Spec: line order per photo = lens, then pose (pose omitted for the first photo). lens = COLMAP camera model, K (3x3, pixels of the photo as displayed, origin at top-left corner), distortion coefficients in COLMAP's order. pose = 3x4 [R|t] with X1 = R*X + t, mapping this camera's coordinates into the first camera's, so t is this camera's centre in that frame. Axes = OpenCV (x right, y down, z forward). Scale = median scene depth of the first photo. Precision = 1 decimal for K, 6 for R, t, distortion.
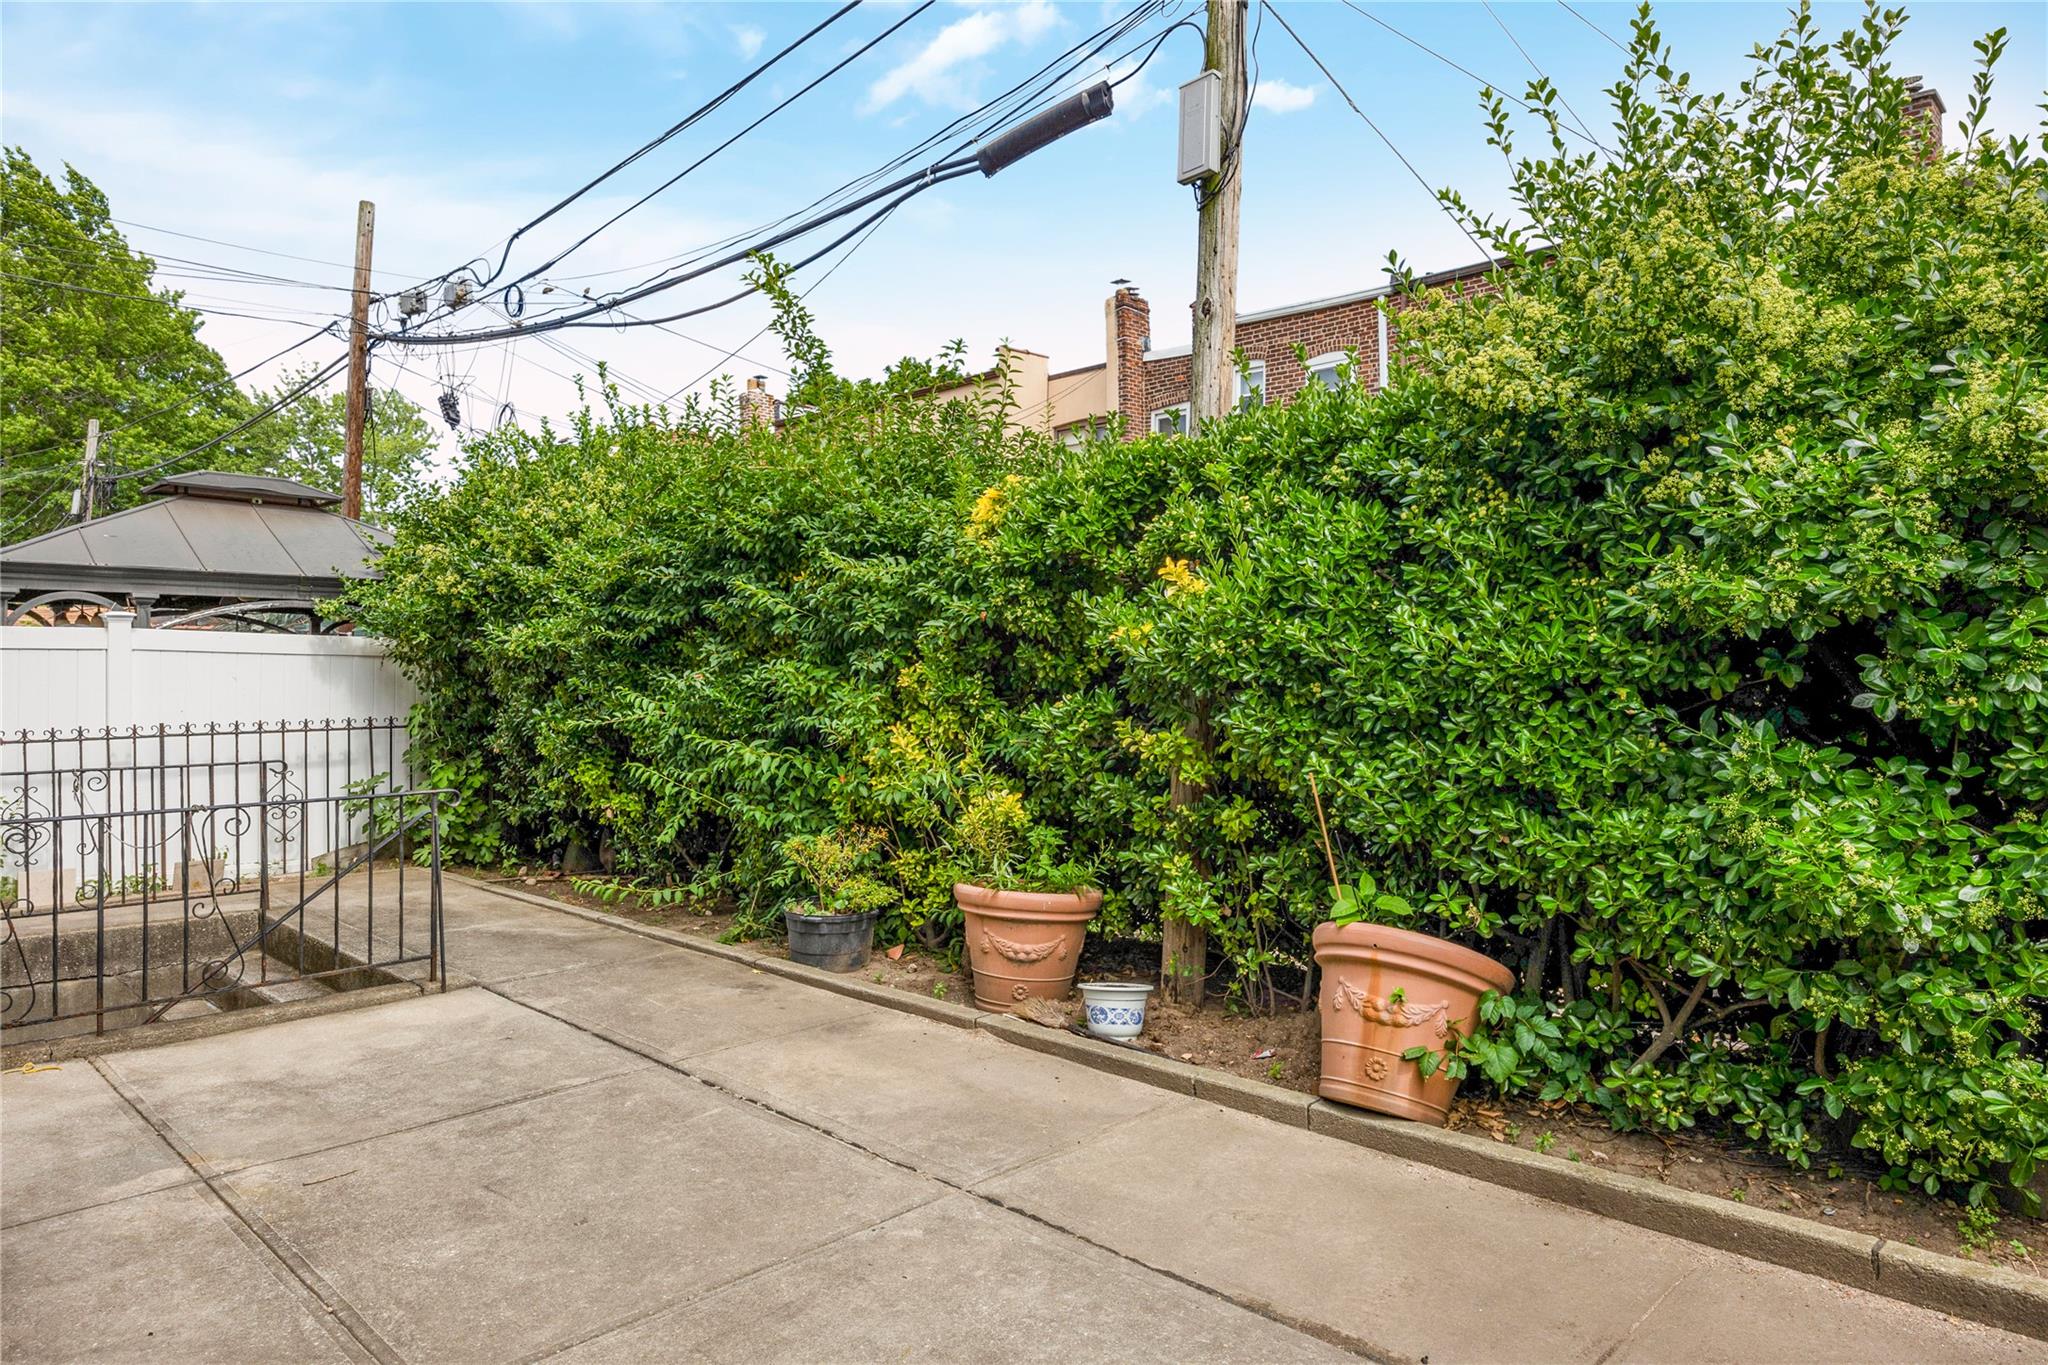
lens RADIAL K [[1304.4, 0, 1023.2], [0, 1304.4, 683.0], [0, 0, 1]] dist [-0.002530, -0.000279]
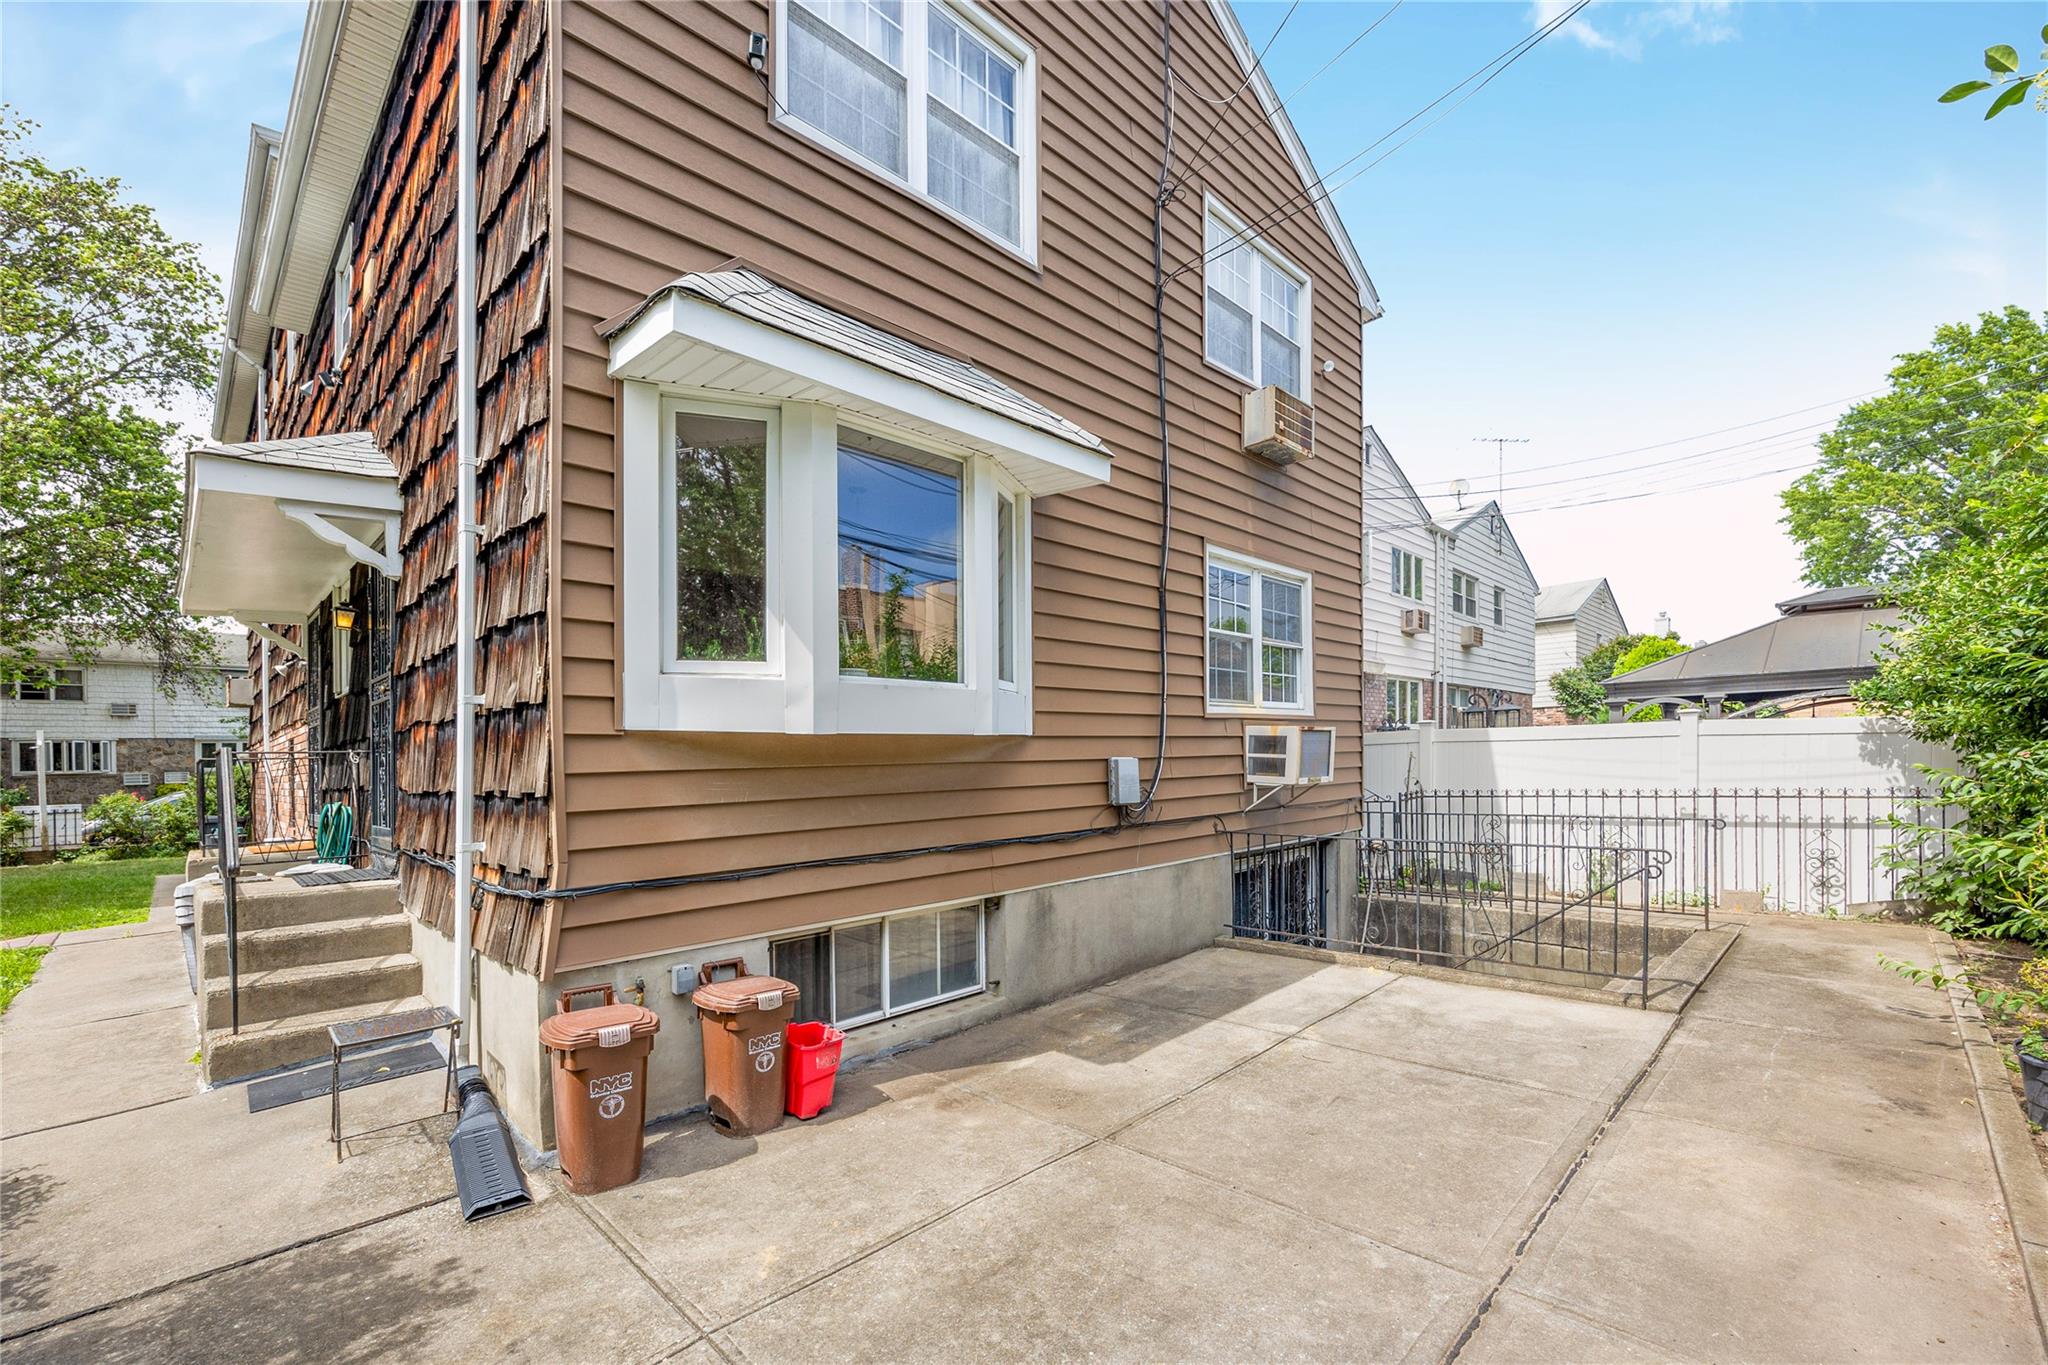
lens RADIAL K [[836.2, 0, 1008.5], [0, 836.2, 780.7], [0, 0, 1]] dist [-0.003927, -0.000332]
pose [[-0.022238, 0.019898, -0.999555, 0.466540], [0.016653, 0.999671, 0.019530, -0.012409], [0.999614, -0.016212, -0.022562, 0.511167]]
